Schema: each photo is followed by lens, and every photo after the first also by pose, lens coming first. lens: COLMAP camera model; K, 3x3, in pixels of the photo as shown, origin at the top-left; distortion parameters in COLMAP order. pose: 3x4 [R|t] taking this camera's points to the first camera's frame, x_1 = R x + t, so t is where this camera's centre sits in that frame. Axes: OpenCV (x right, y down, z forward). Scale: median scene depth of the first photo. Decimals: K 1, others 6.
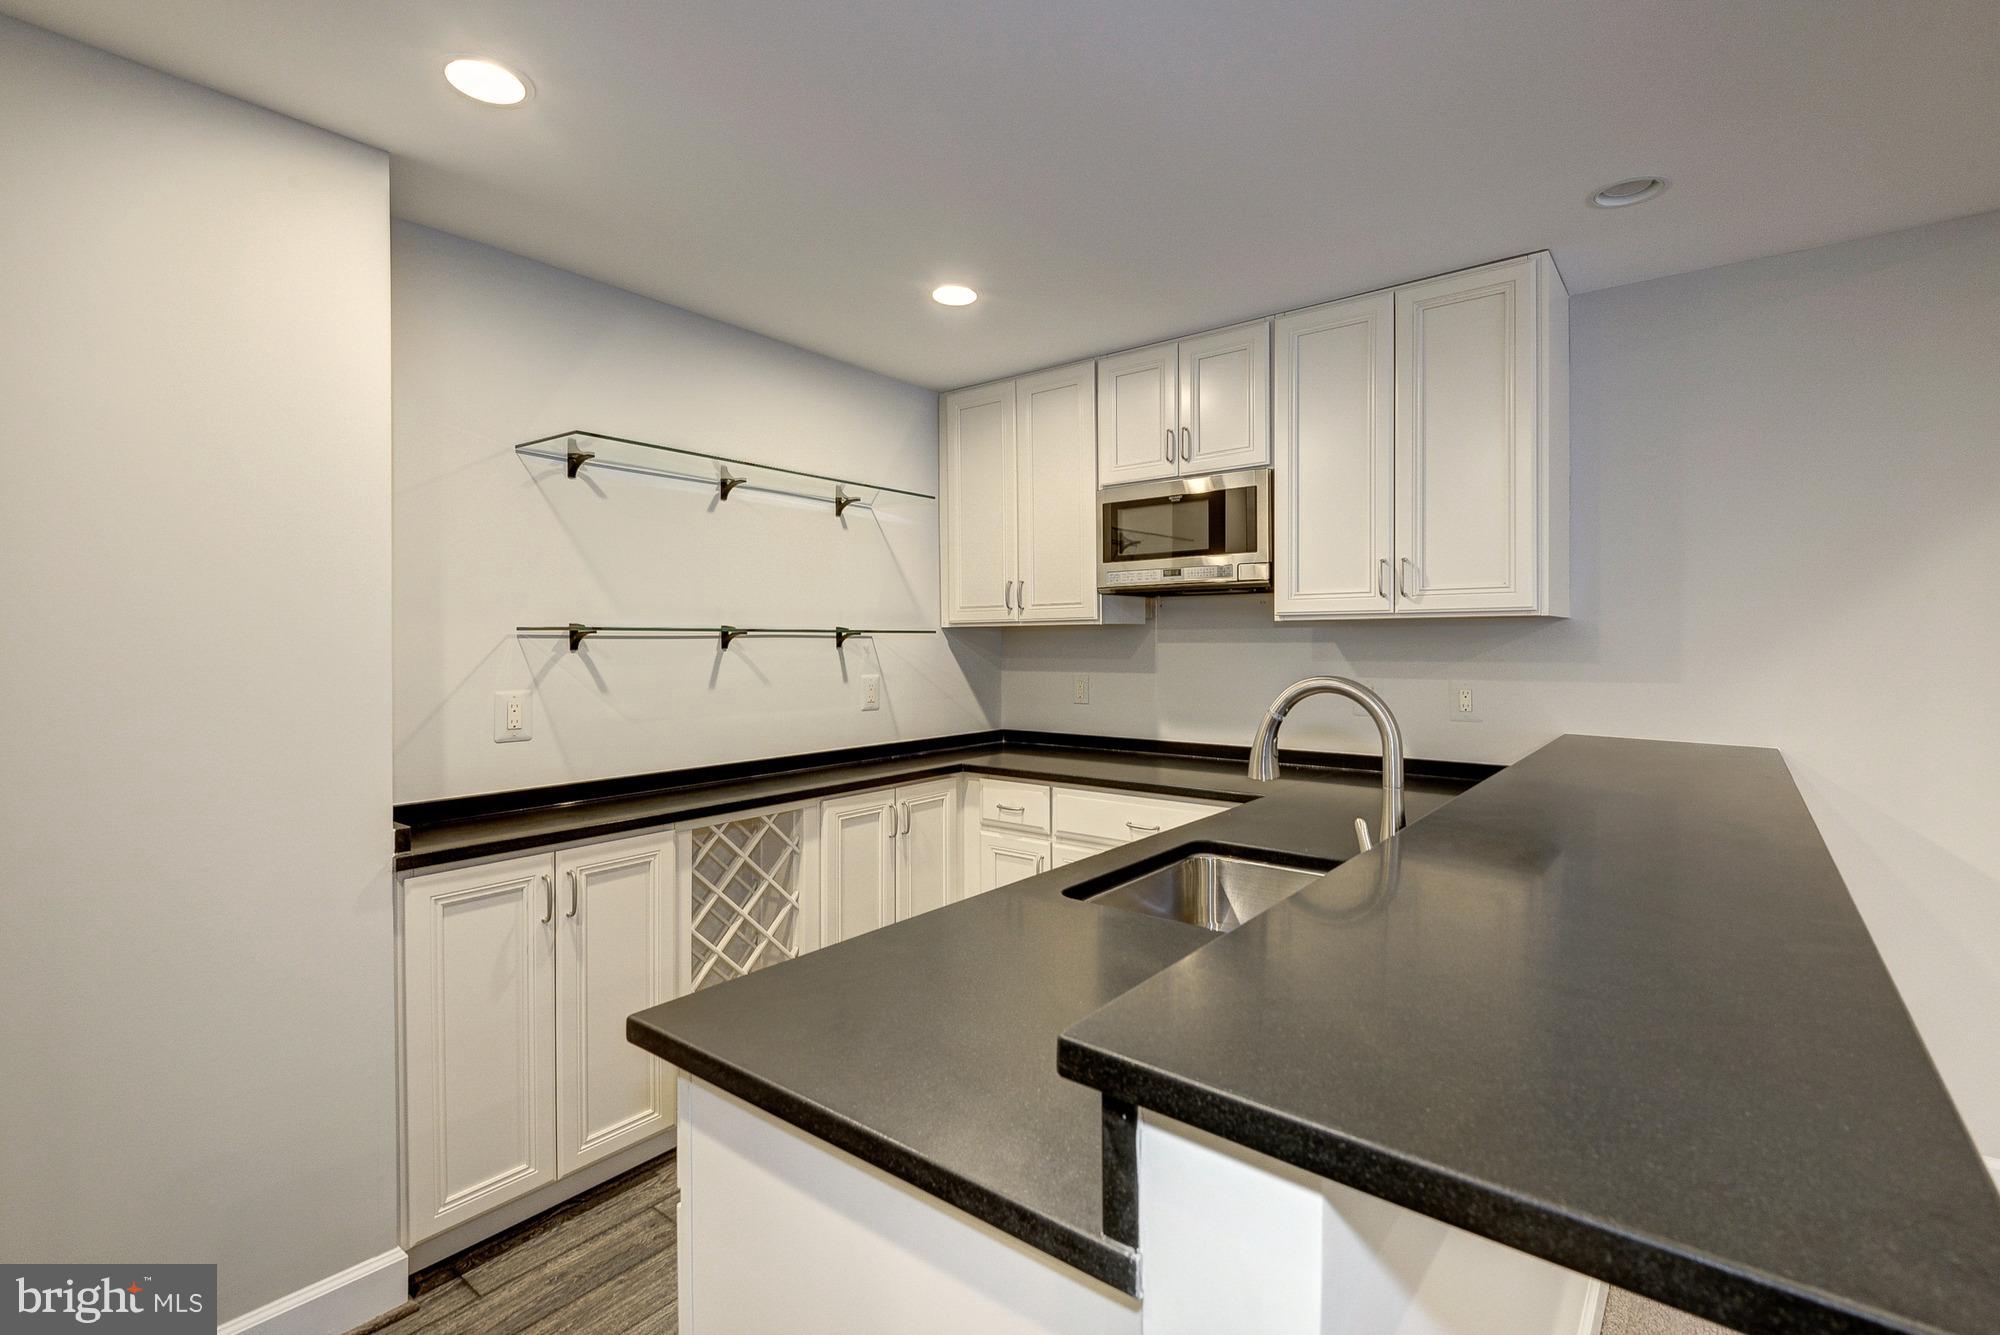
lens RADIAL K [[920.7, 0, 995.3], [0, 920.7, 655.6], [0, 0, 1]] dist [-0.000786, 0.000104]
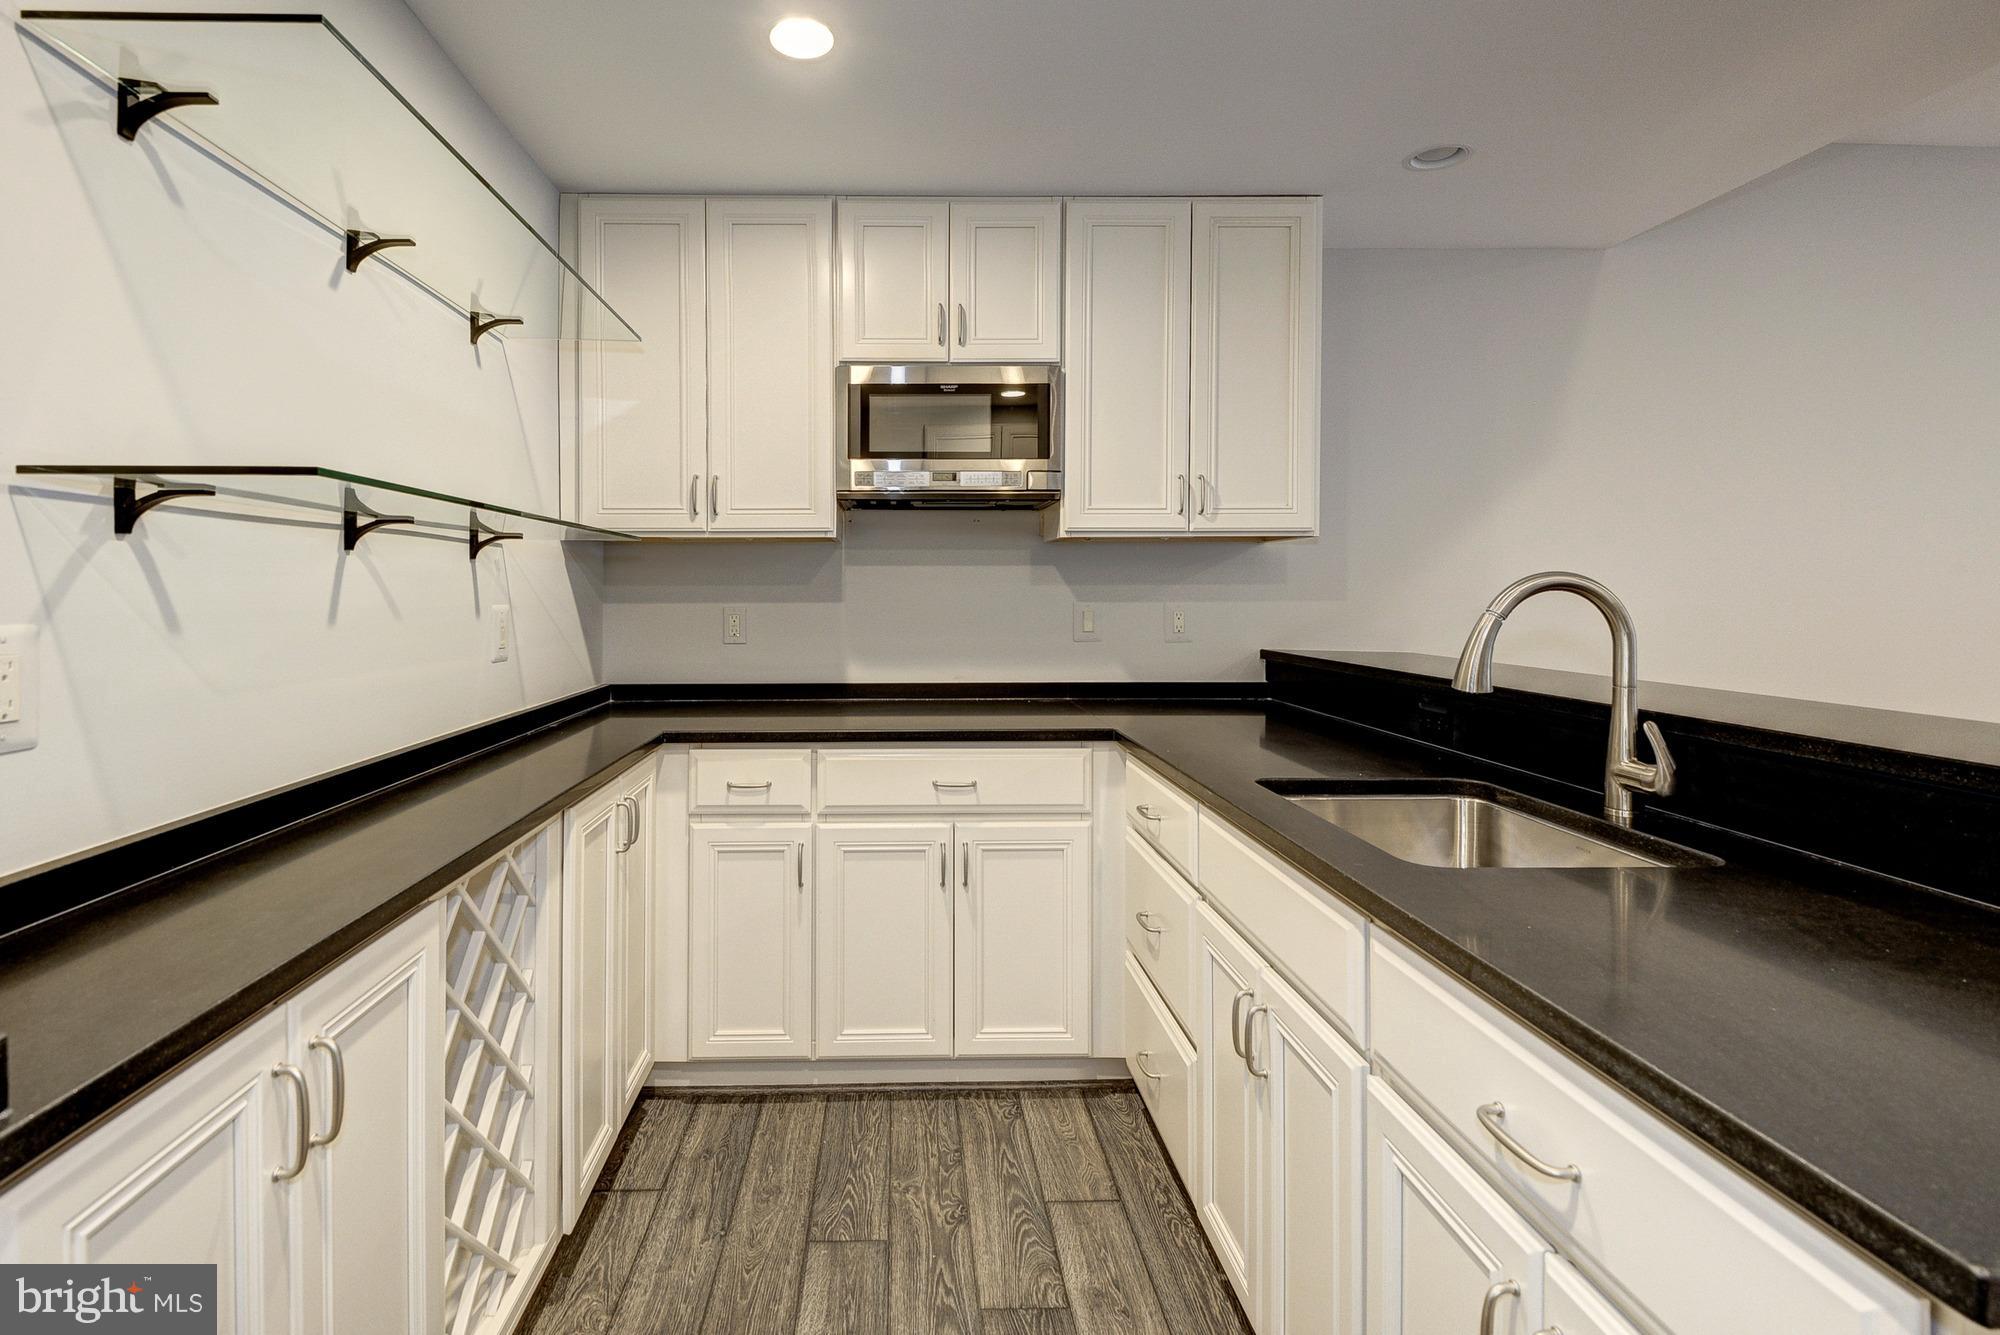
lens RADIAL K [[980.1, 0, 943.1], [0, 980.1, 602.6], [0, 0, 1]] dist [-0.005466, 0.002779]
pose [[0.764790, -0.005217, 0.644259, -0.383659], [0.007812, 0.999969, -0.001176, 0.025384], [-0.644232, 0.005933, 0.764807, 0.329421]]
